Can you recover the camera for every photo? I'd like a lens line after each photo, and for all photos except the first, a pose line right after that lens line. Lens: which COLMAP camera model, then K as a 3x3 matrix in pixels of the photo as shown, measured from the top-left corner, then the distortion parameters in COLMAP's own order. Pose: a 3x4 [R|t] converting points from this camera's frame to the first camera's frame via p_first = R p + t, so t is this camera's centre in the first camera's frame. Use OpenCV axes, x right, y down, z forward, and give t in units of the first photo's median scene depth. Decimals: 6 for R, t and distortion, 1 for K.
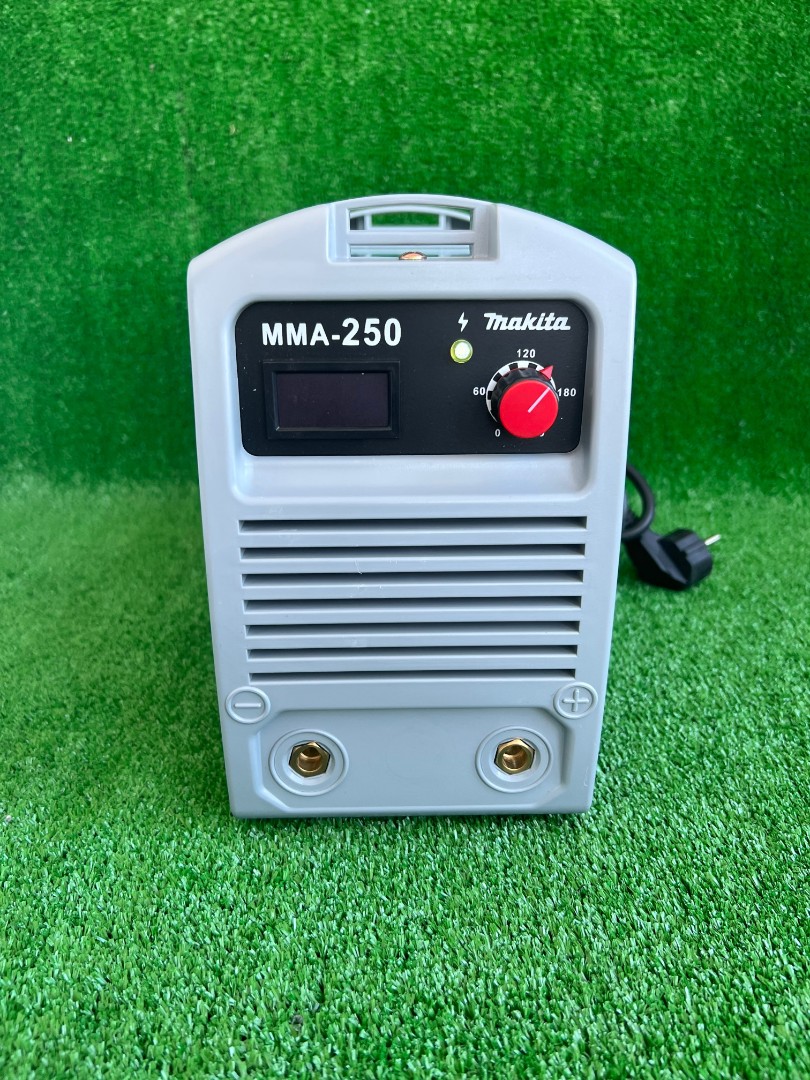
lens RADIAL K [[830.0, 0, 403.3], [0, 830.0, 537.9], [0, 0, 1]] dist [0.012520, -0.032754]
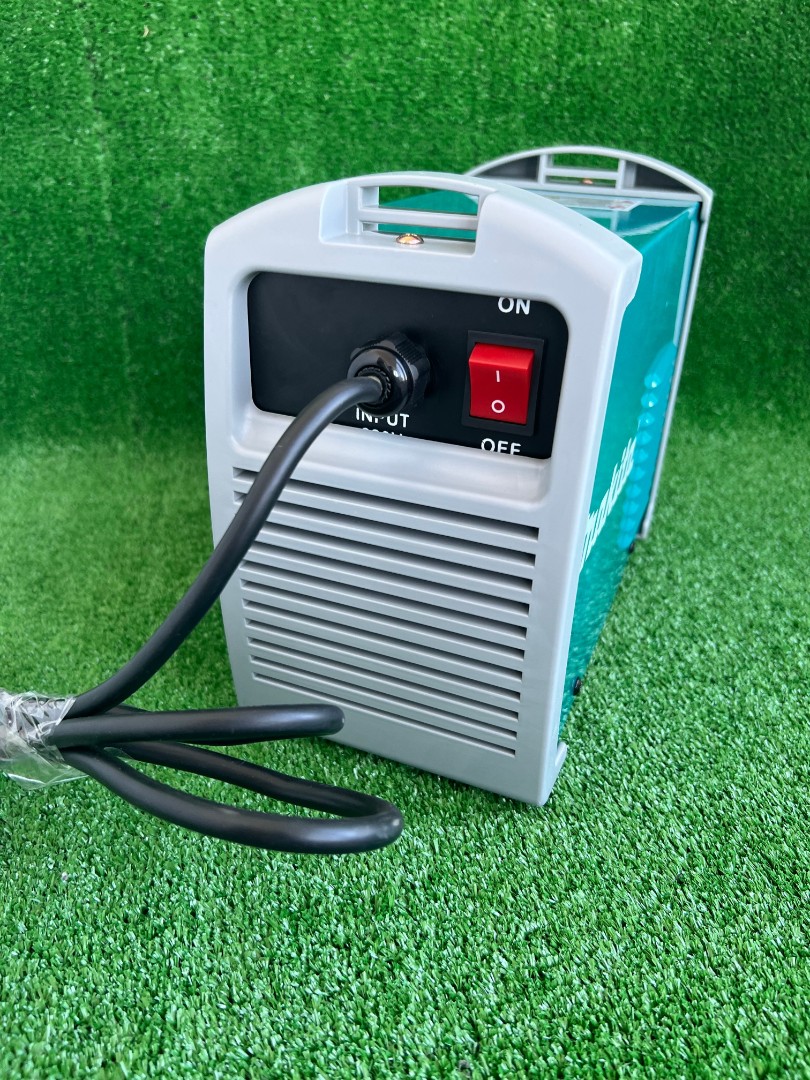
lens RADIAL K [[822.2, 0, 390.1], [0, 822.2, 539.4], [0, 0, 1]] dist [0.038653, -0.062910]
pose [[0.982422, -0.060297, 0.176665, -0.291449], [0.038571, 0.991541, 0.123928, -0.133419], [-0.182643, -0.114936, 0.976438, 0.112868]]
